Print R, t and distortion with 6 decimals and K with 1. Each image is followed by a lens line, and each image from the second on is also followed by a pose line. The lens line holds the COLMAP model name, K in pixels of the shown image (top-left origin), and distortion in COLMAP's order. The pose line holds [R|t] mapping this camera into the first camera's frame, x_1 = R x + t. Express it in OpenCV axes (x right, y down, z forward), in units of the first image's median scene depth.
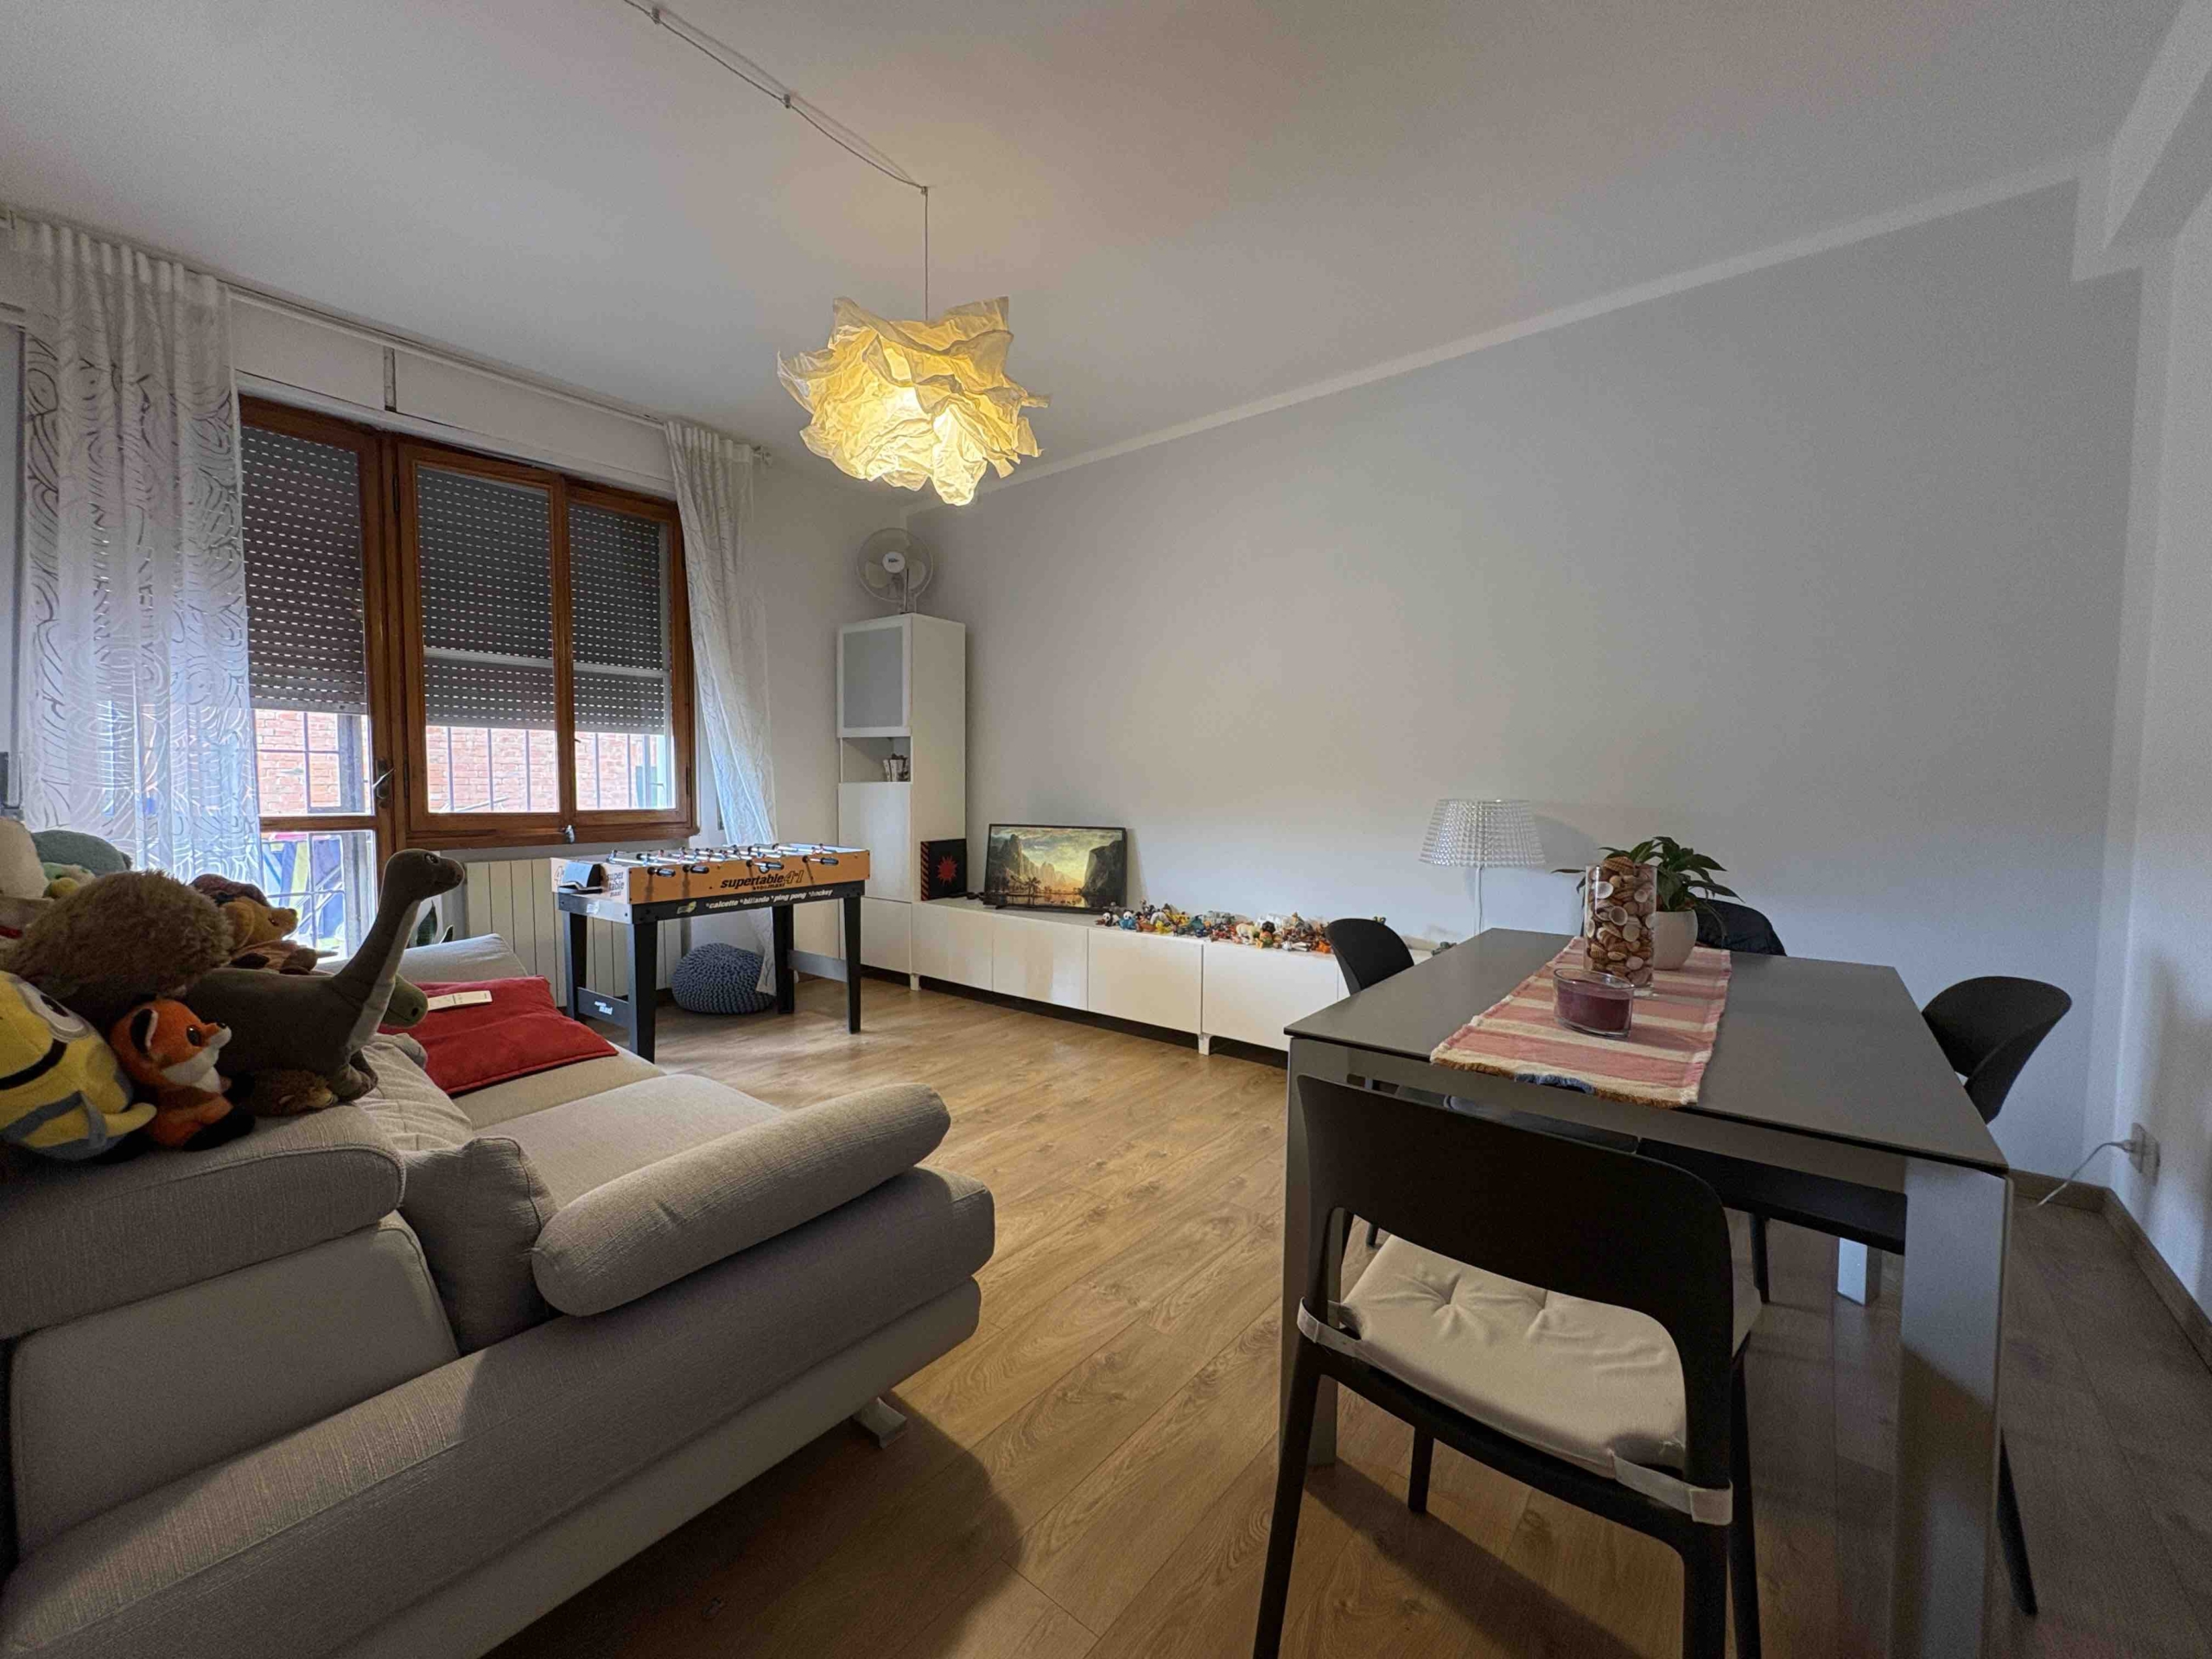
lens RADIAL K [[881.4, 0, 1111.8], [0, 881.4, 825.0], [0, 0, 1]] dist [0.003215, 0.000332]
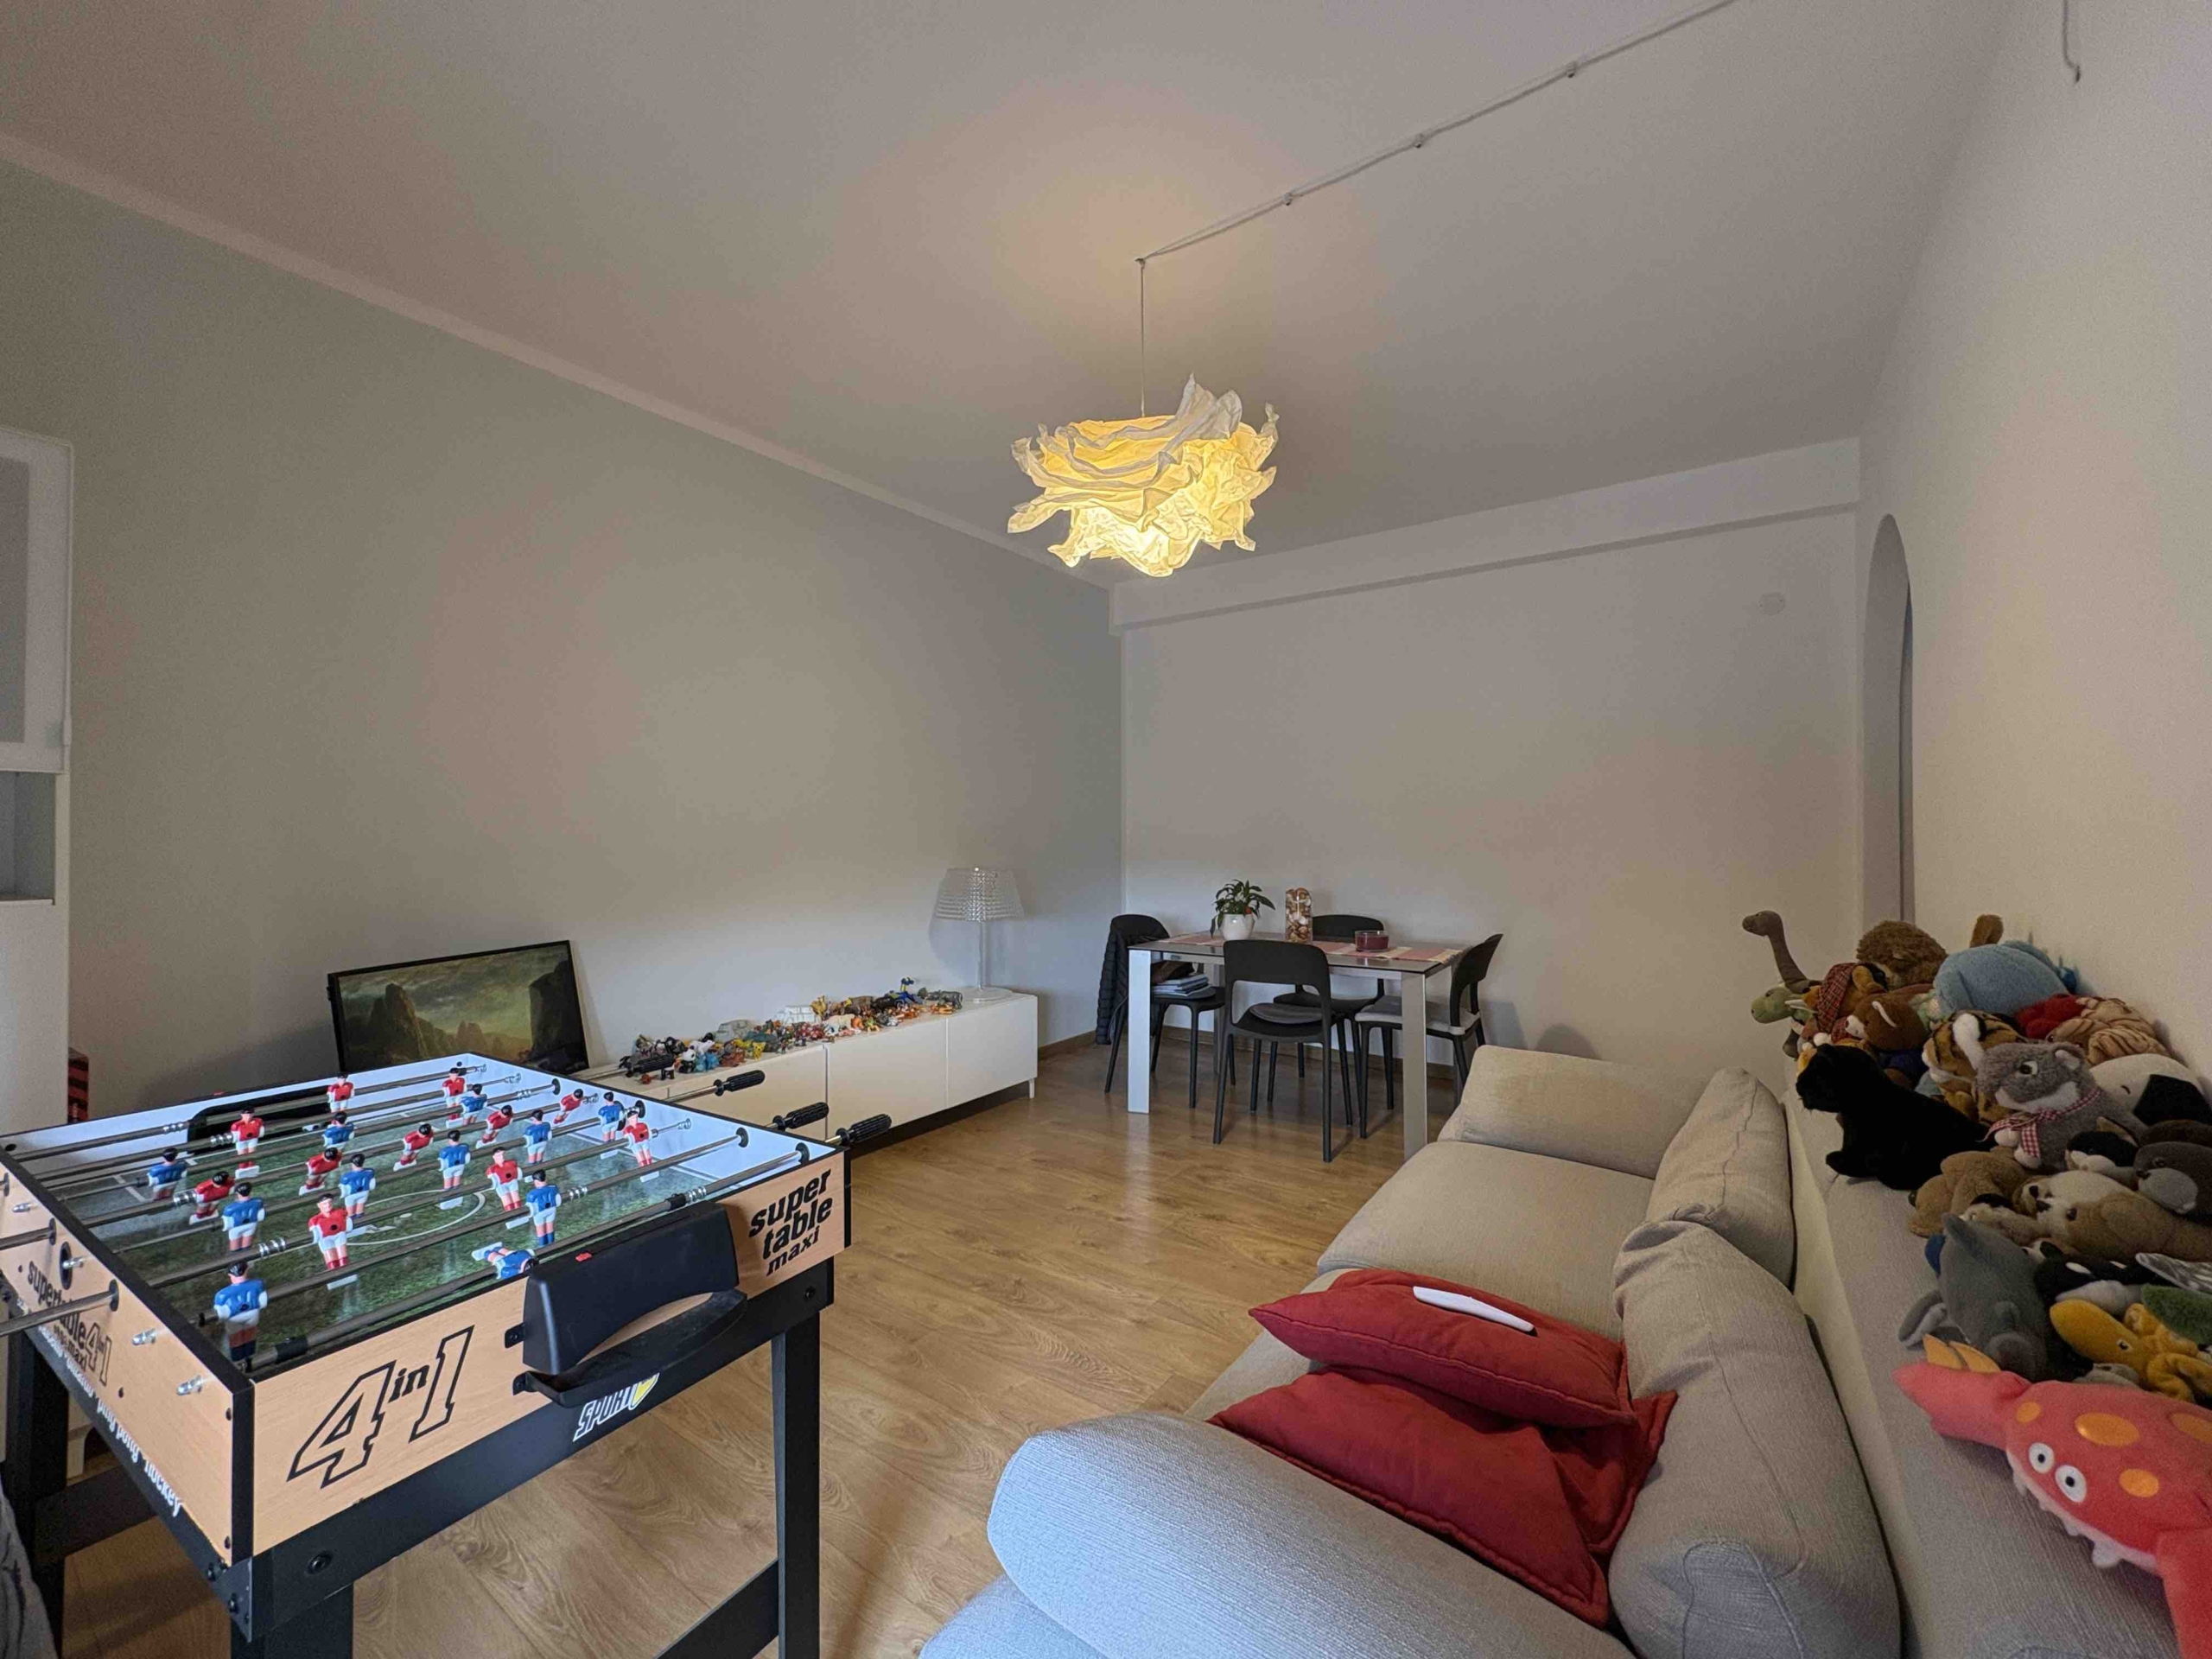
lens RADIAL K [[881.4, 0, 1108.1], [0, 881.4, 827.4], [0, 0, 1]] dist [0.003215, 0.000332]
pose [[-0.060861, 0.000422, 0.998146, -0.658378], [0.054062, 0.998533, 0.002874, -0.060178], [-0.996681, 0.054136, -0.060795, 0.634595]]
